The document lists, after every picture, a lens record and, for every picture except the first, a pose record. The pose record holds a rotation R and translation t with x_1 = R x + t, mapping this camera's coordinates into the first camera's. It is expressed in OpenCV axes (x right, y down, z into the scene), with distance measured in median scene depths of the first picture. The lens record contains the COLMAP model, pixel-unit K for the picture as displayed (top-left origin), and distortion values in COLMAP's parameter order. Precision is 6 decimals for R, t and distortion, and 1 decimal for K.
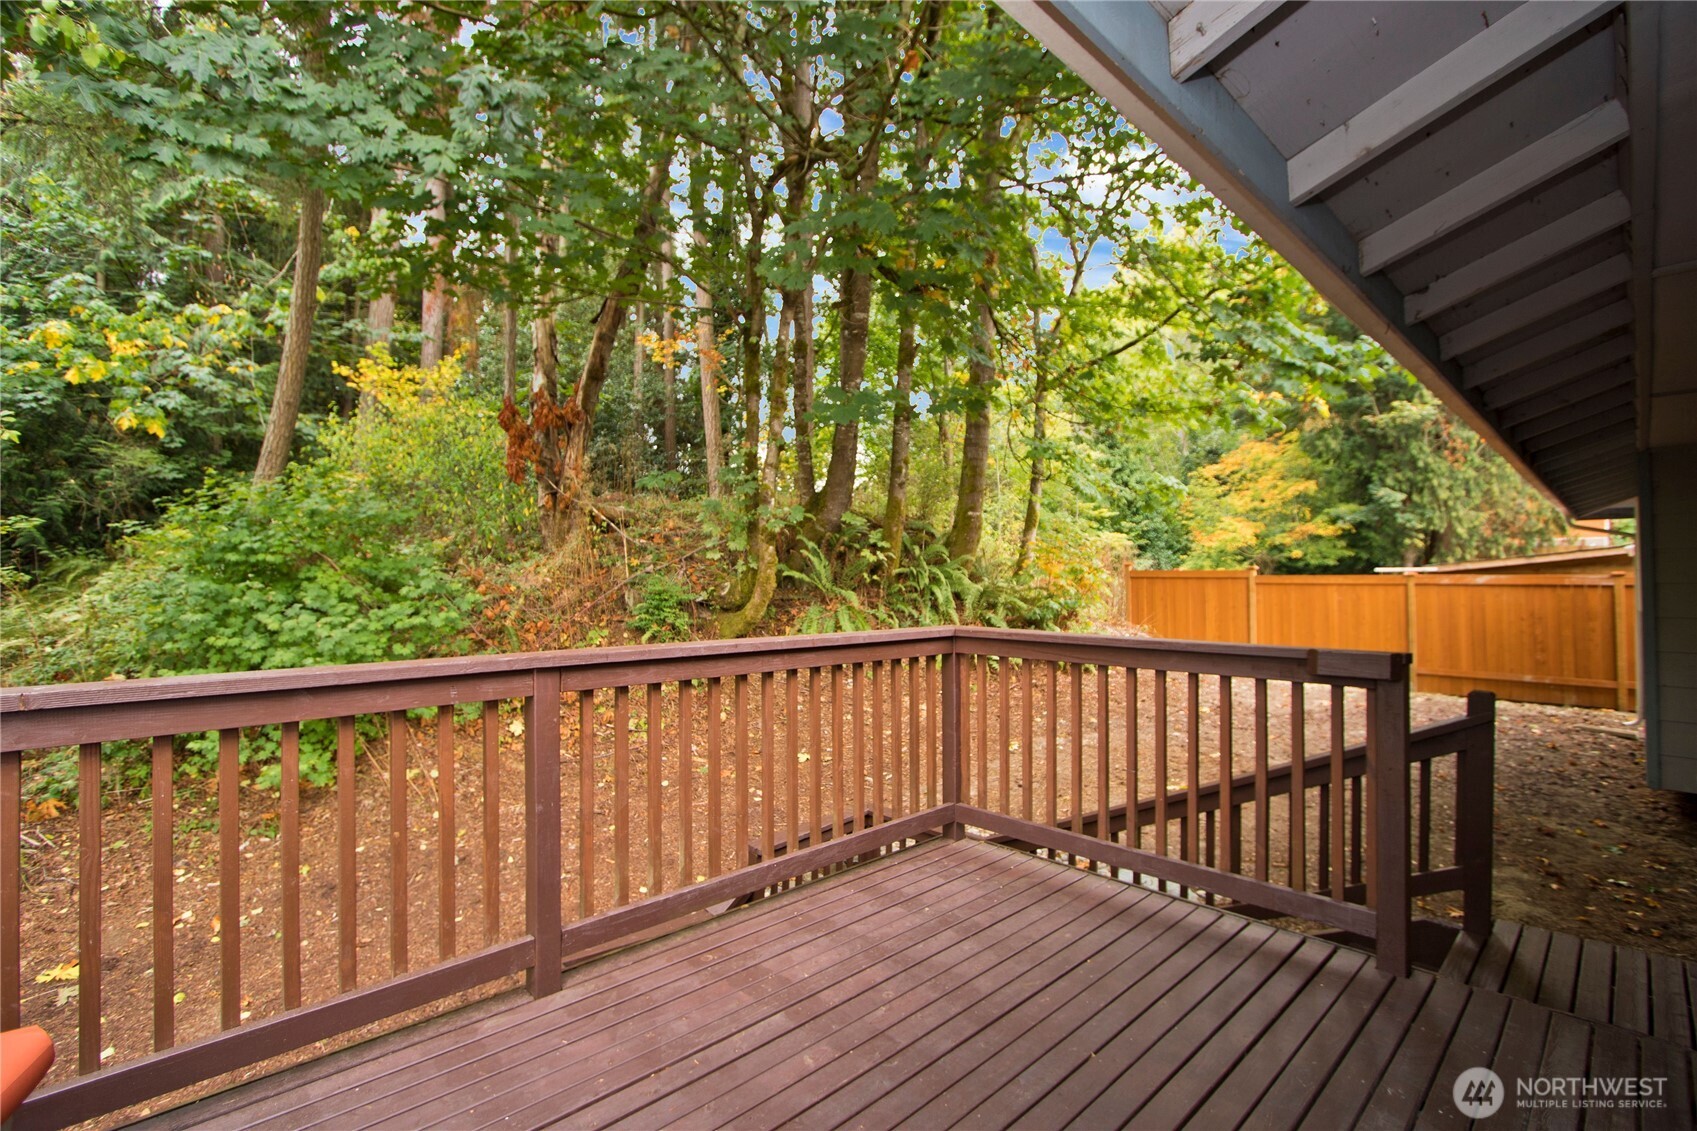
lens RADIAL K [[781.0, 0, 848.5], [0, 781.0, 565.5], [0, 0, 1]] dist [-0.010892, 0.000593]
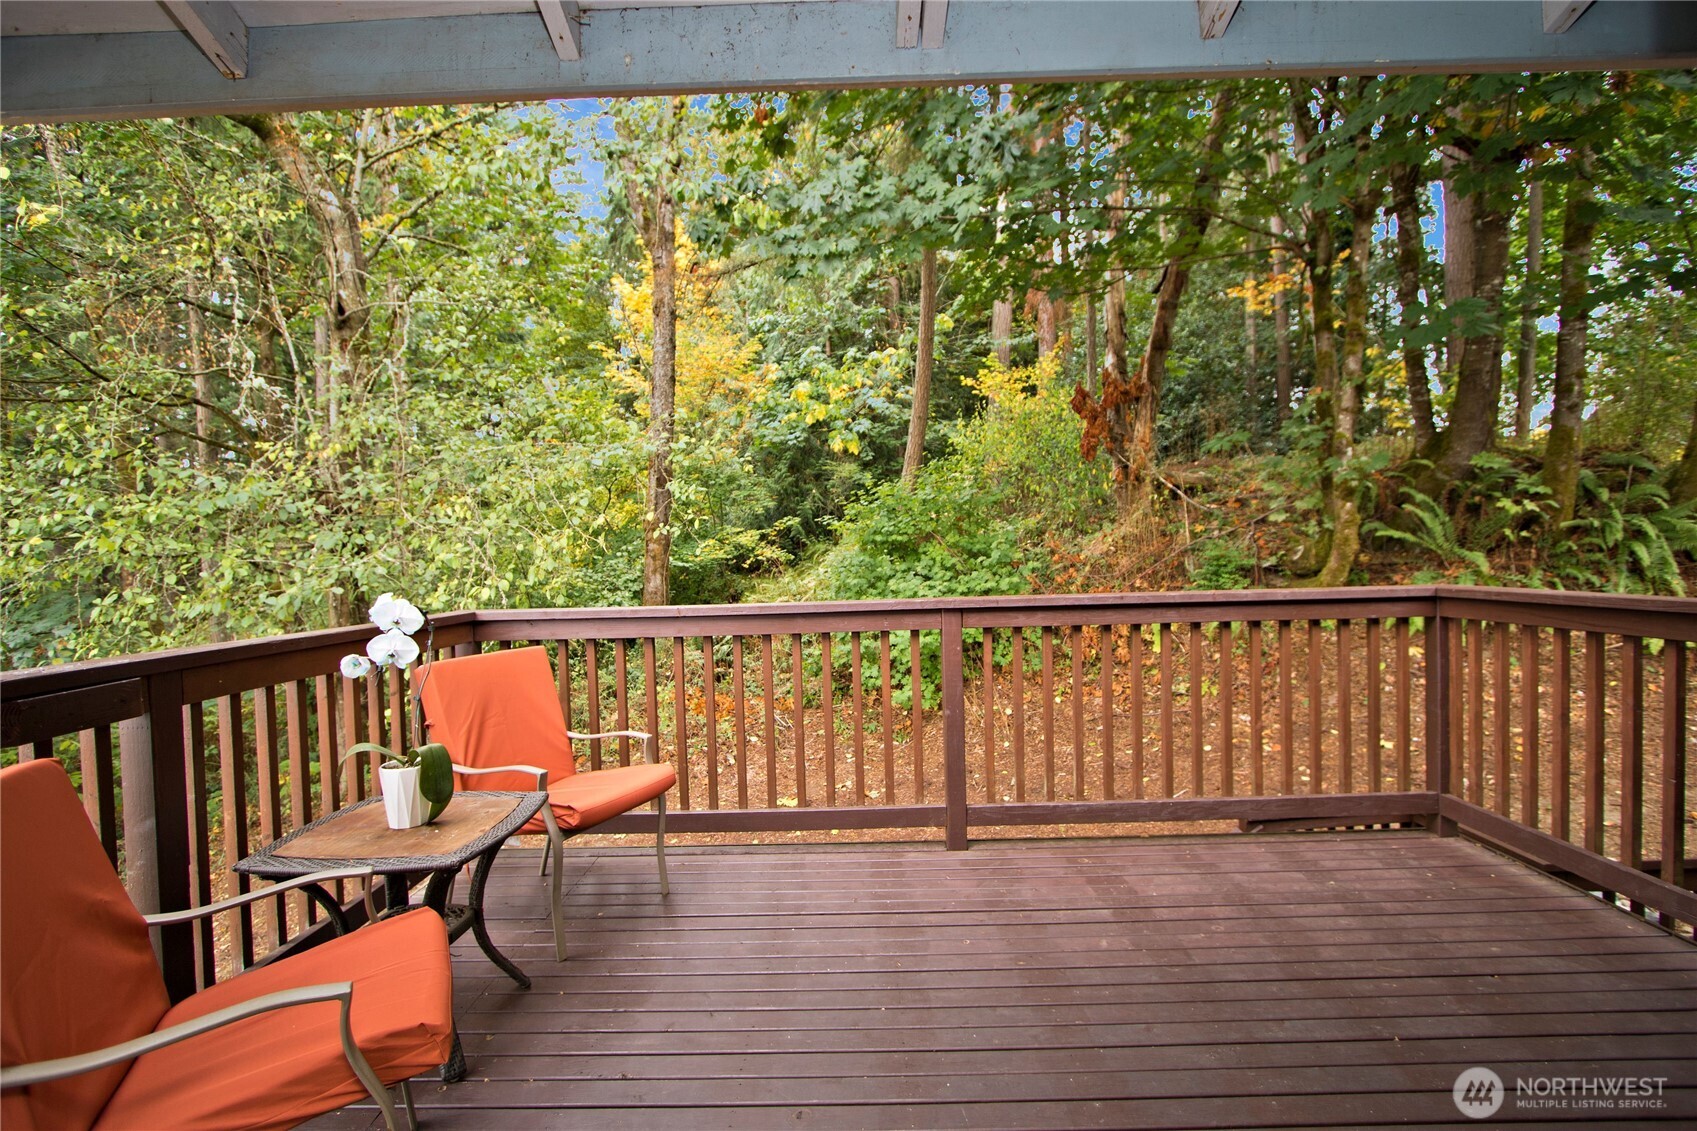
lens RADIAL K [[779.3, 0, 847.3], [0, 779.3, 572.1], [0, 0, 1]] dist [-0.001214, 0.000048]
pose [[0.711026, -0.006814, -0.703133, 0.101394], [0.038196, 0.998851, 0.028946, 0.005425], [0.702128, -0.047438, 0.710469, -0.016674]]
